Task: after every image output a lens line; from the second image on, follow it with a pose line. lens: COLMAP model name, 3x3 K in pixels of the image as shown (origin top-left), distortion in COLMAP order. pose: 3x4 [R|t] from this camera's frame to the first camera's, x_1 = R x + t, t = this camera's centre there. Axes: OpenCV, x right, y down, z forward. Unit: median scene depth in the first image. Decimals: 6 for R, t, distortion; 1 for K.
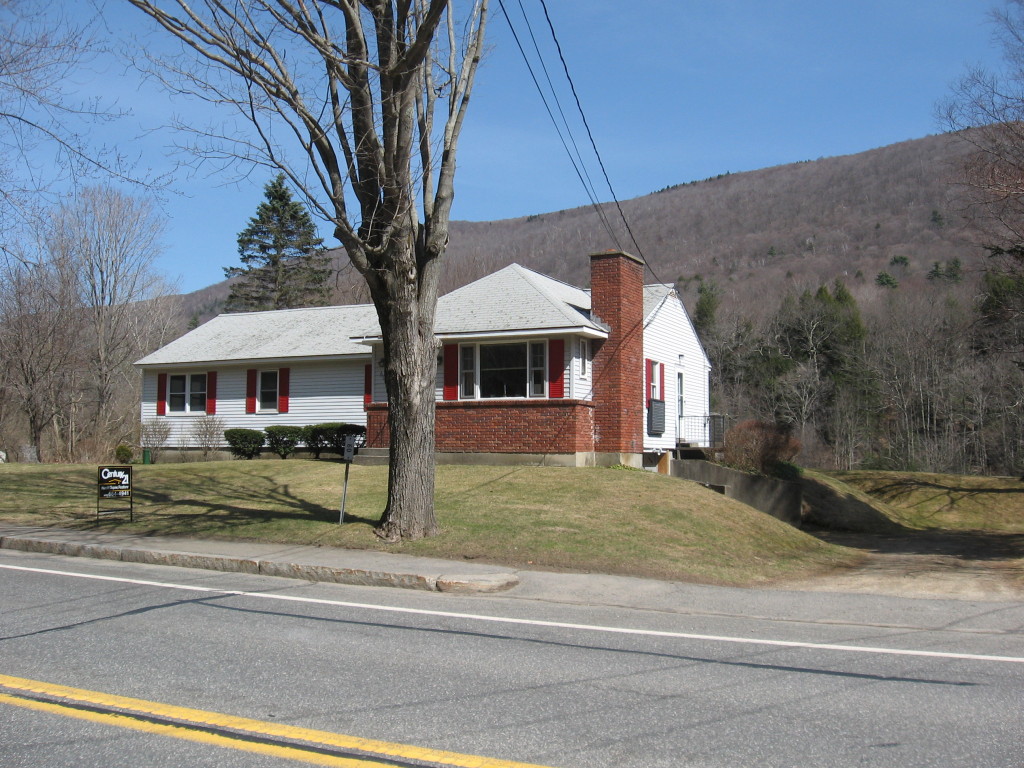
lens RADIAL K [[1077.6, 0, 515.2], [0, 1077.6, 382.9], [0, 0, 1]] dist [-0.110830, 0.000000]
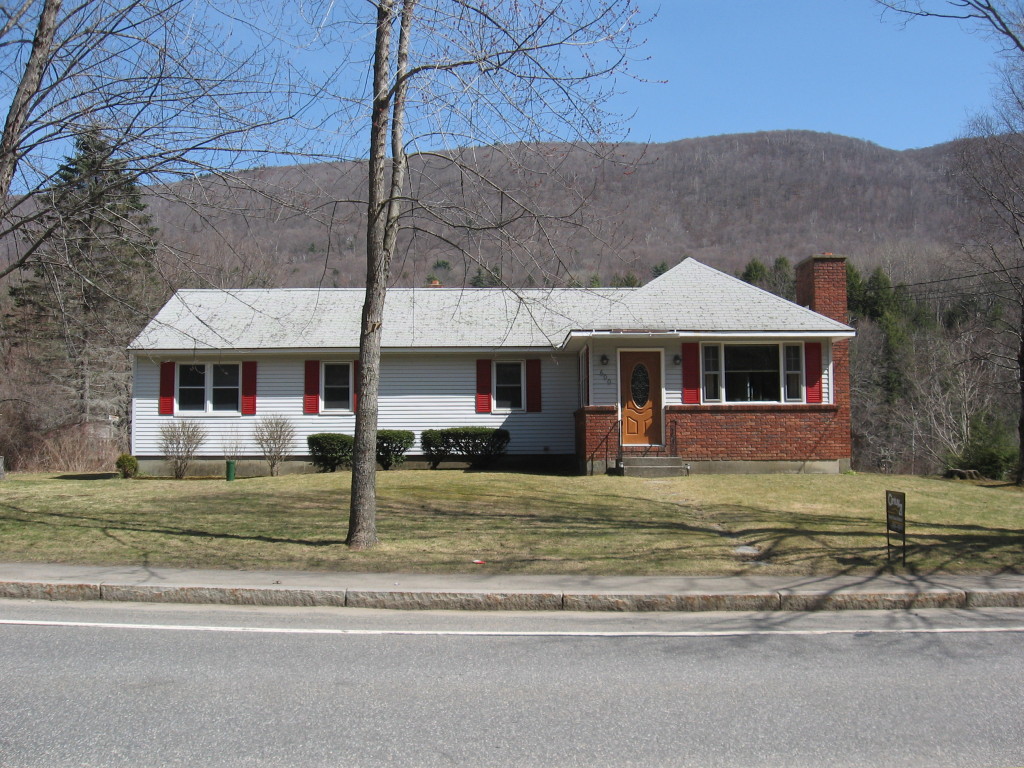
lens RADIAL K [[1077.6, 0, 512.7], [0, 1077.6, 380.9], [0, 0, 1]] dist [-0.110830, 0.000000]
pose [[0.898509, 0.020366, 0.438482, -0.504897], [-0.021507, 0.999766, -0.002364, 0.001797], [-0.438428, -0.007306, 0.898737, 0.206829]]
